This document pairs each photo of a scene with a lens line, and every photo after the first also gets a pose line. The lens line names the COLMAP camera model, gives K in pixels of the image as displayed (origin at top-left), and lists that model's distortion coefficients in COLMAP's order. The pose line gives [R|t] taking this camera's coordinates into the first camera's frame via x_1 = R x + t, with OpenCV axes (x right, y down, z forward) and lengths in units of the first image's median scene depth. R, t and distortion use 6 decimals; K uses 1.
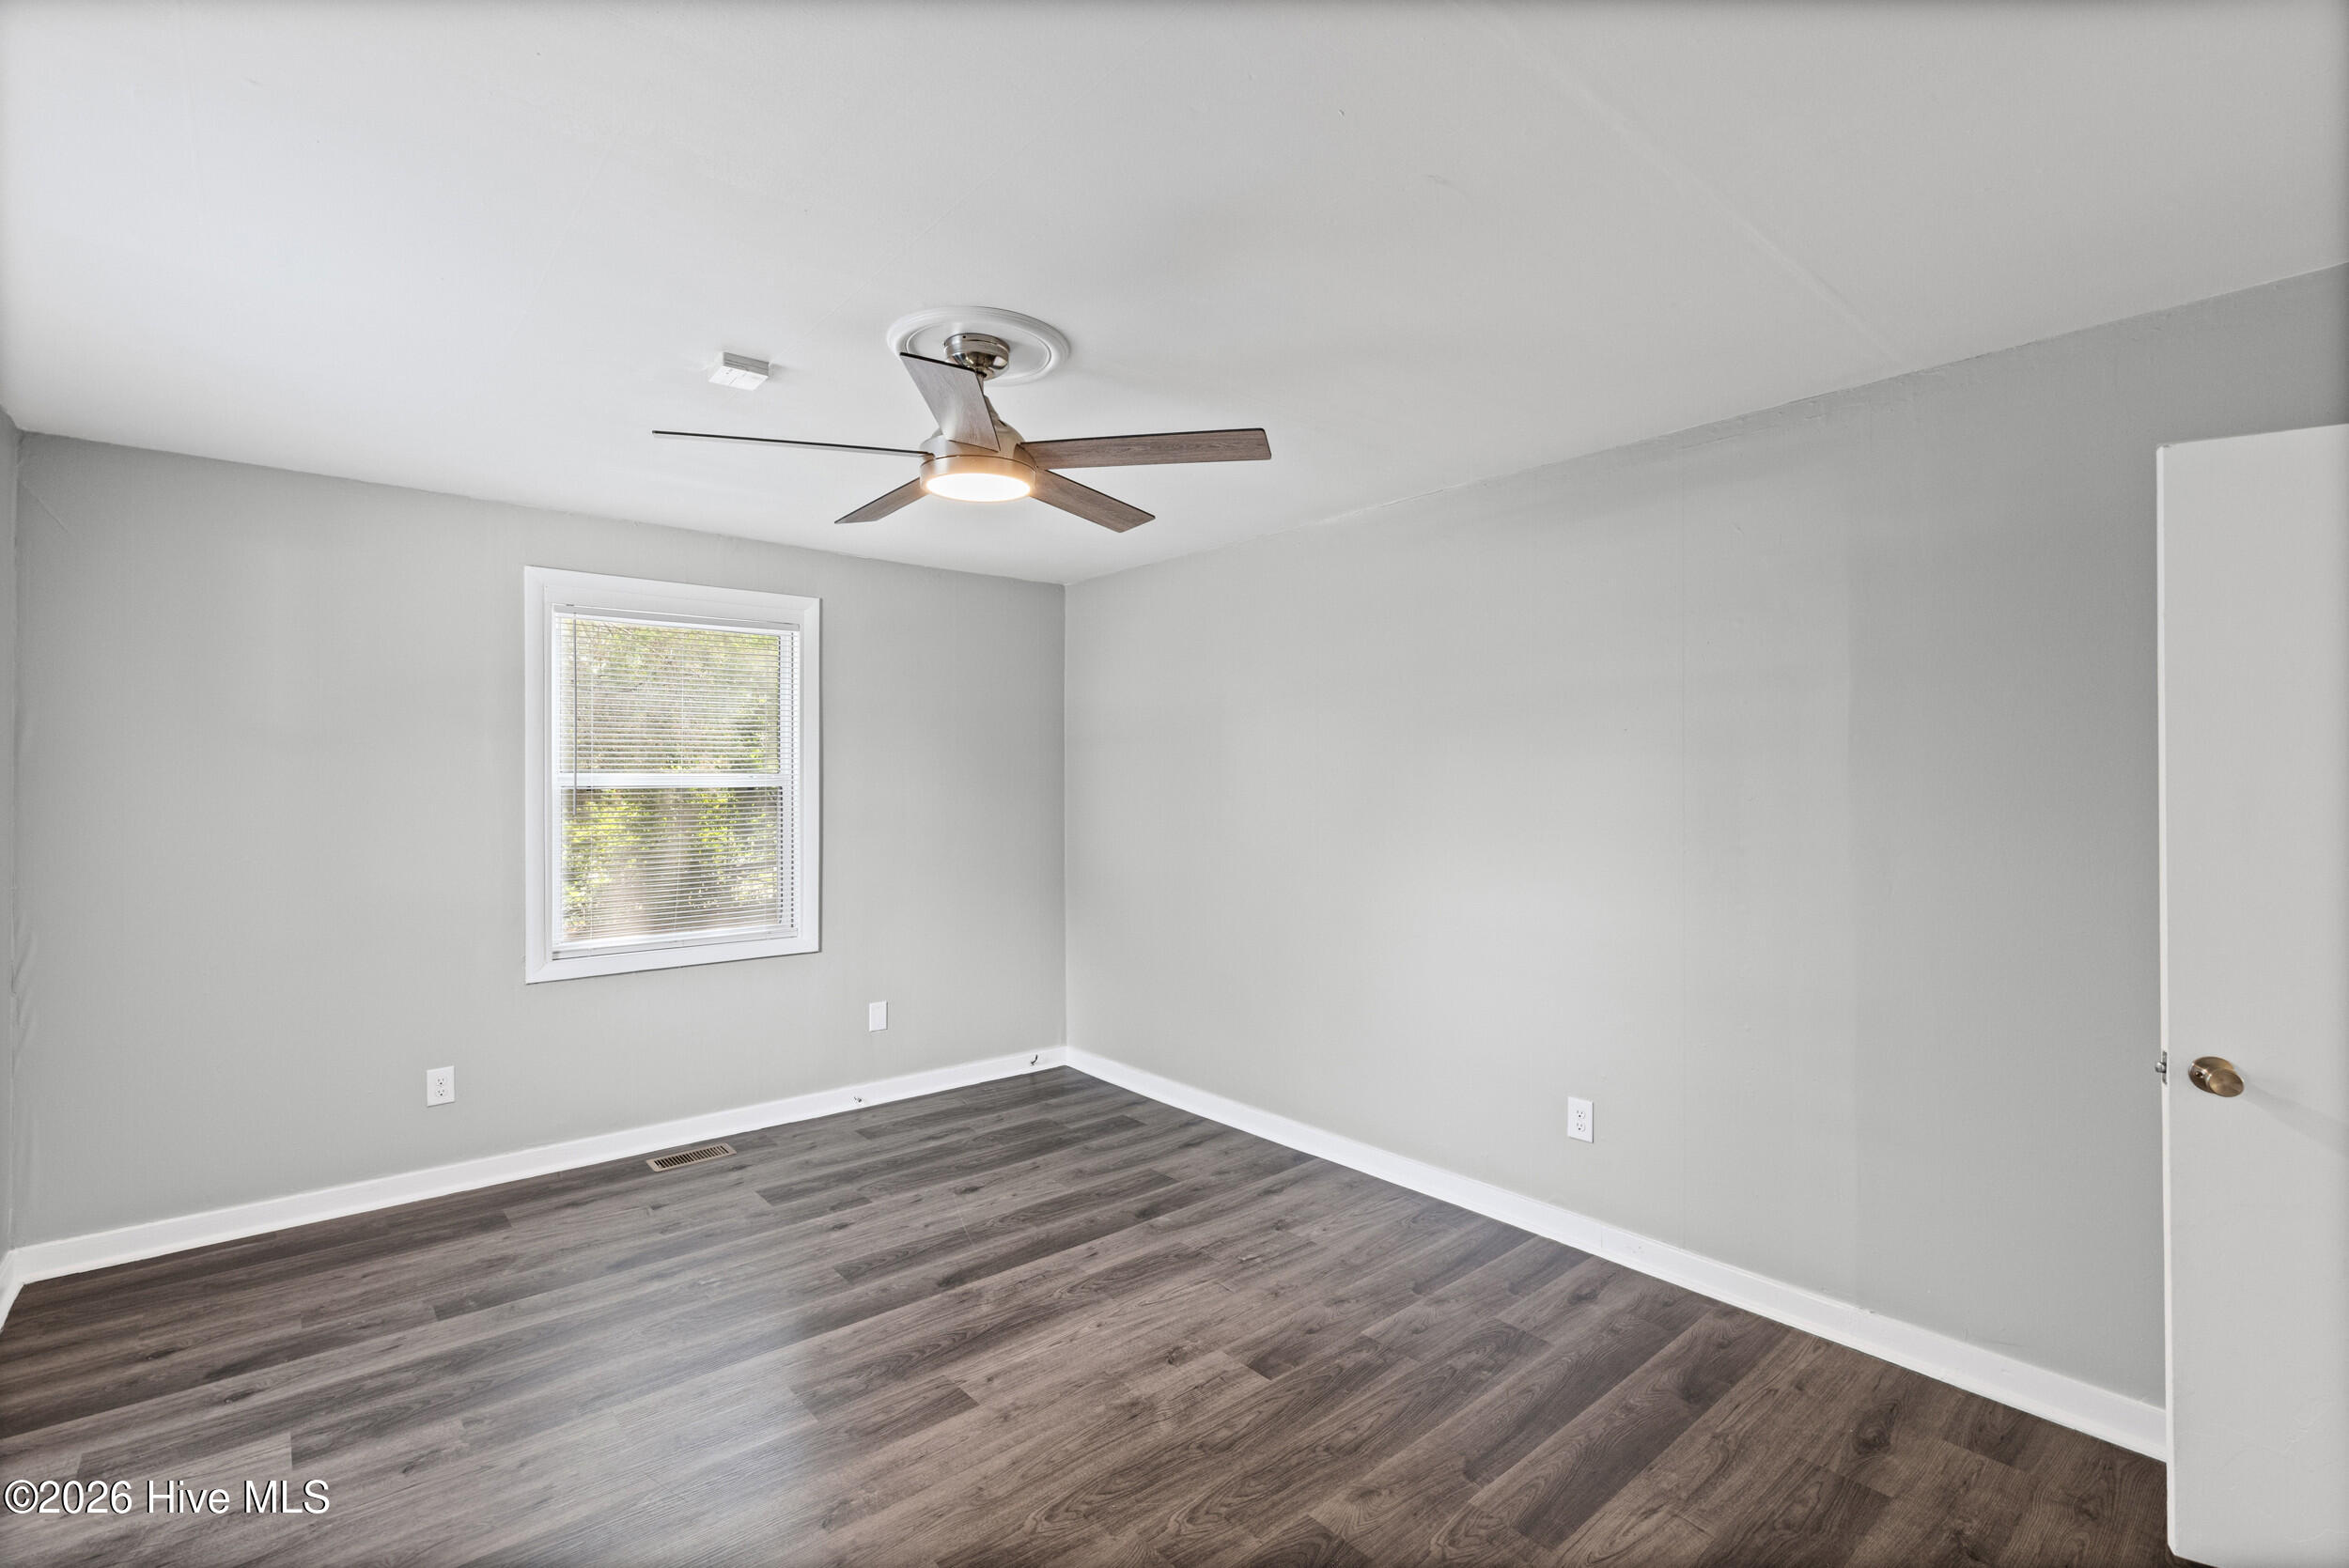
lens RADIAL K [[1059.2, 0, 1175.3], [0, 1059.2, 781.7], [0, 0, 1]] dist [-0.001250, -0.000096]
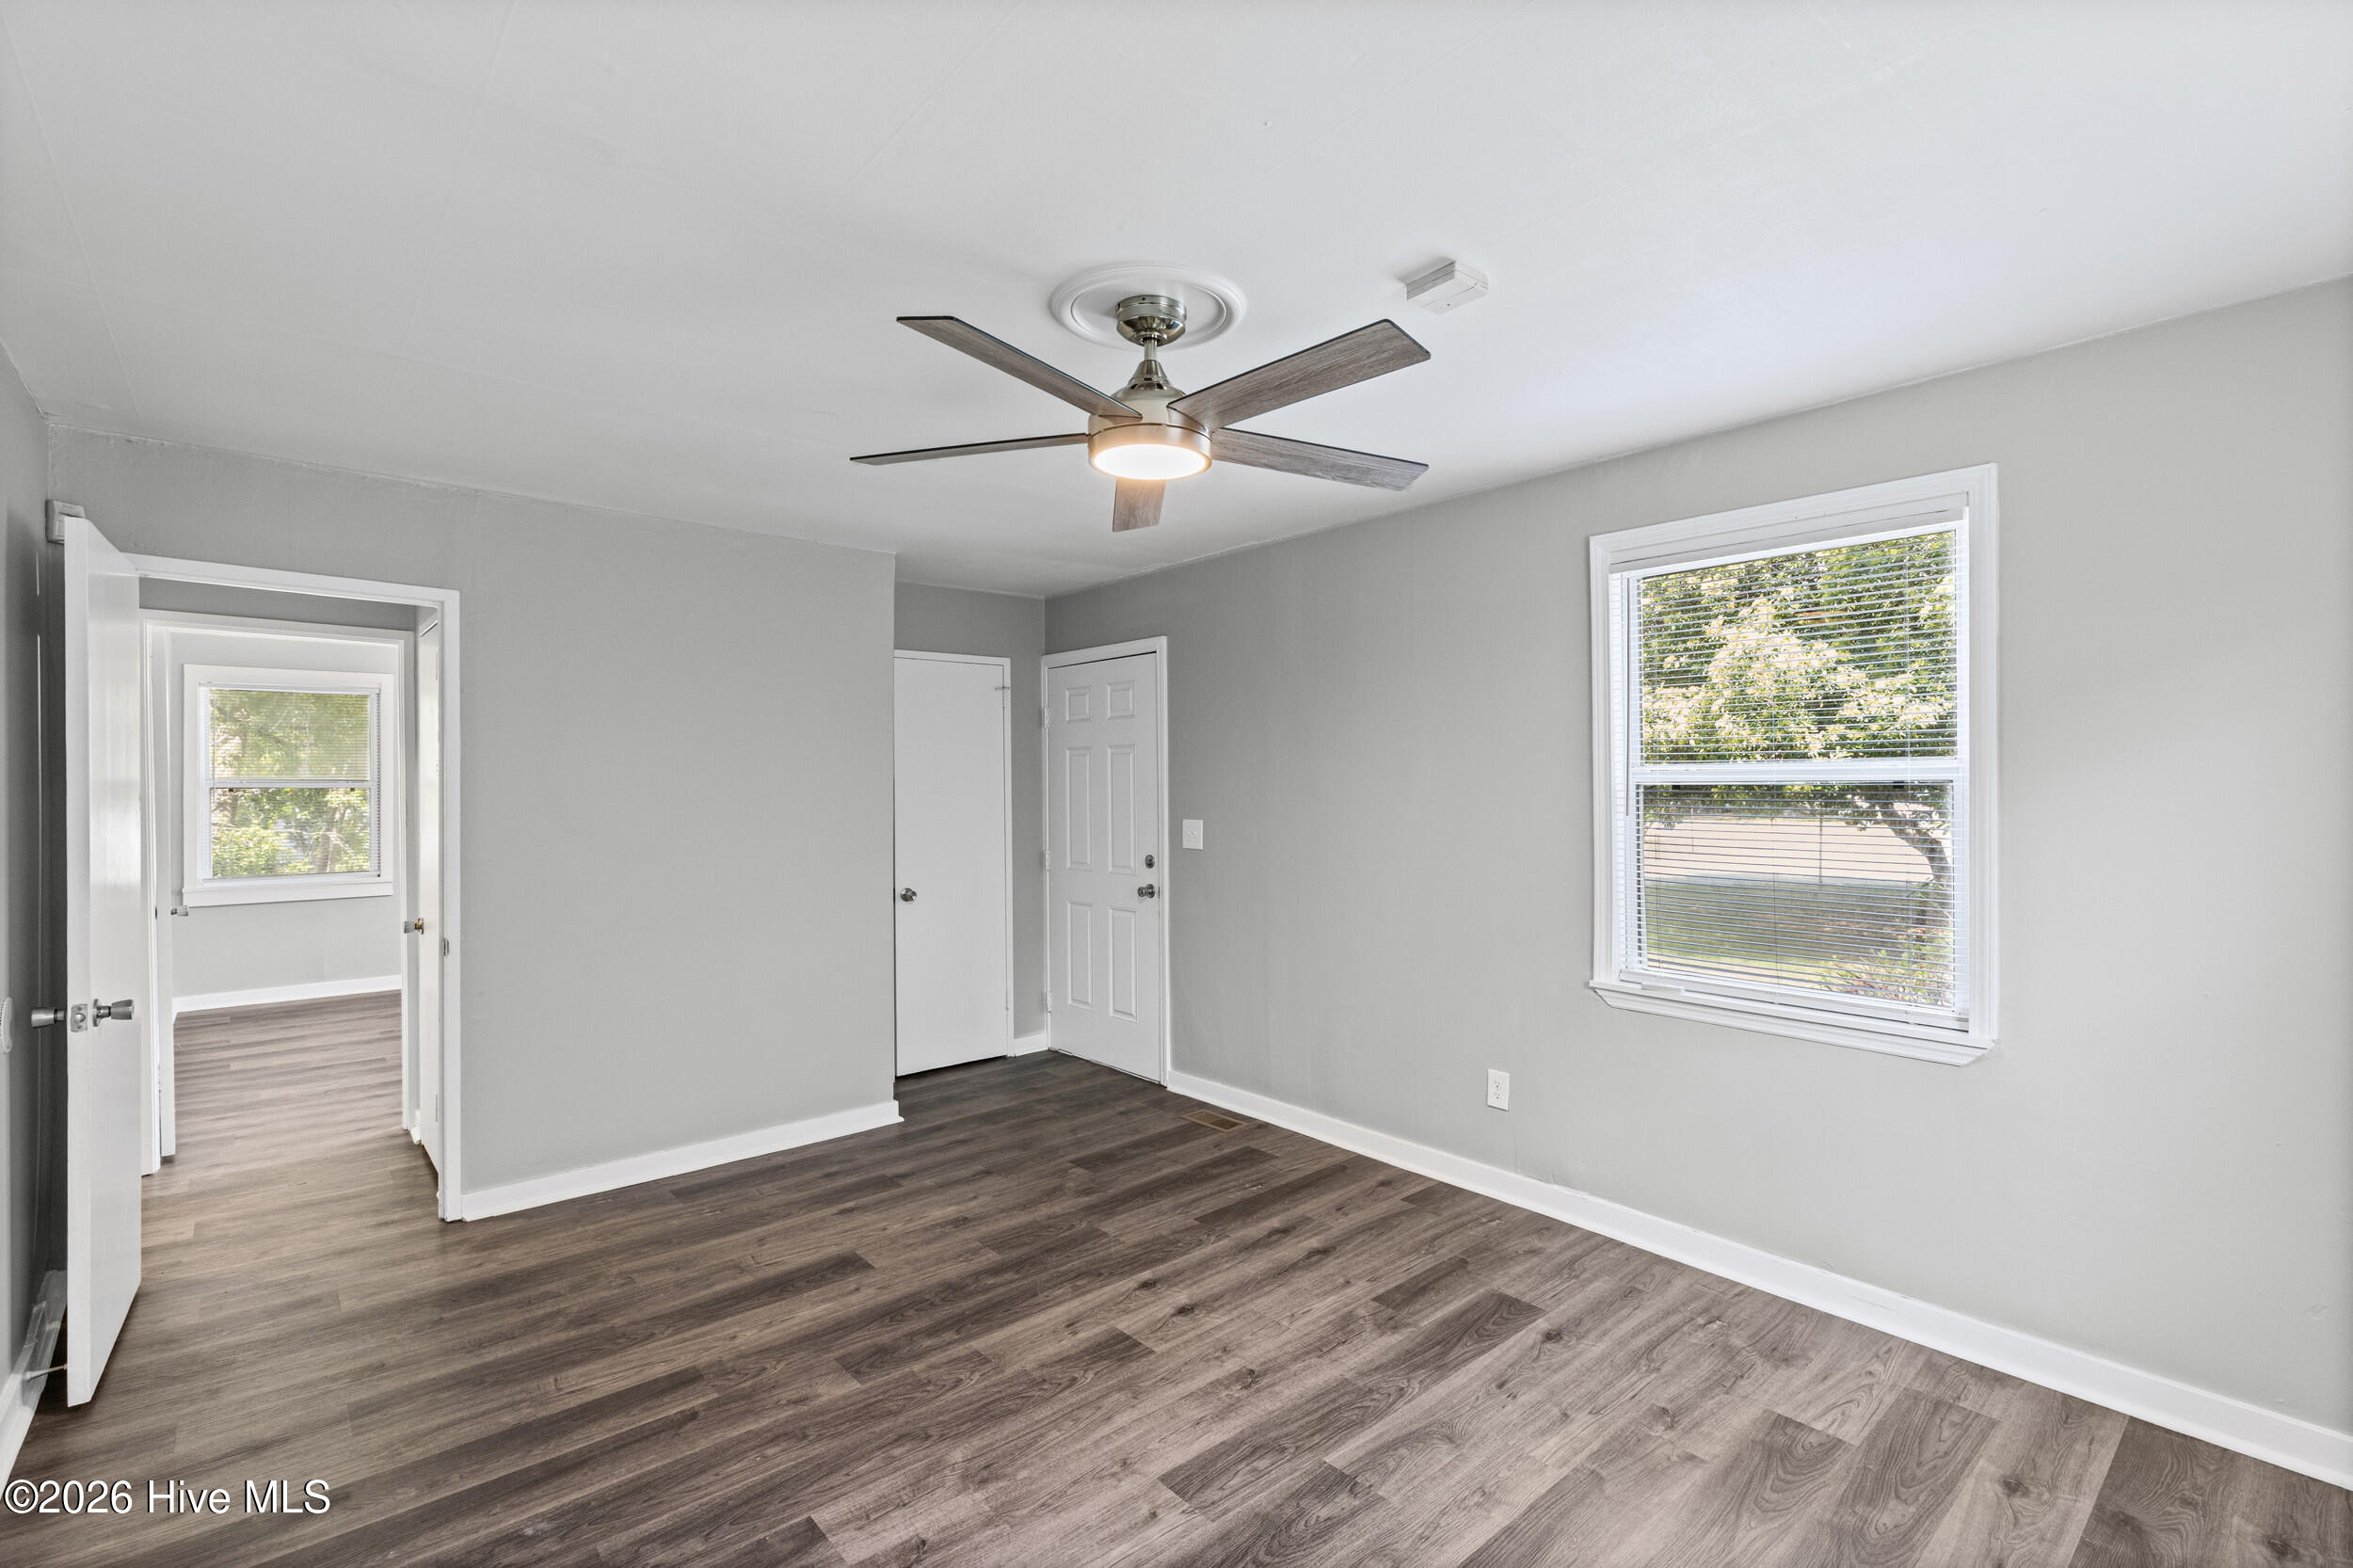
lens RADIAL K [[1061.1, 0, 1178.7], [0, 1061.1, 783.1], [0, 0, 1]] dist [-0.001250, -0.000096]
pose [[-0.999964, 0.005930, -0.006021, -0.207858], [0.005929, 0.999982, 0.000333, 0.000300], [0.006023, 0.000298, -0.999982, 1.956804]]
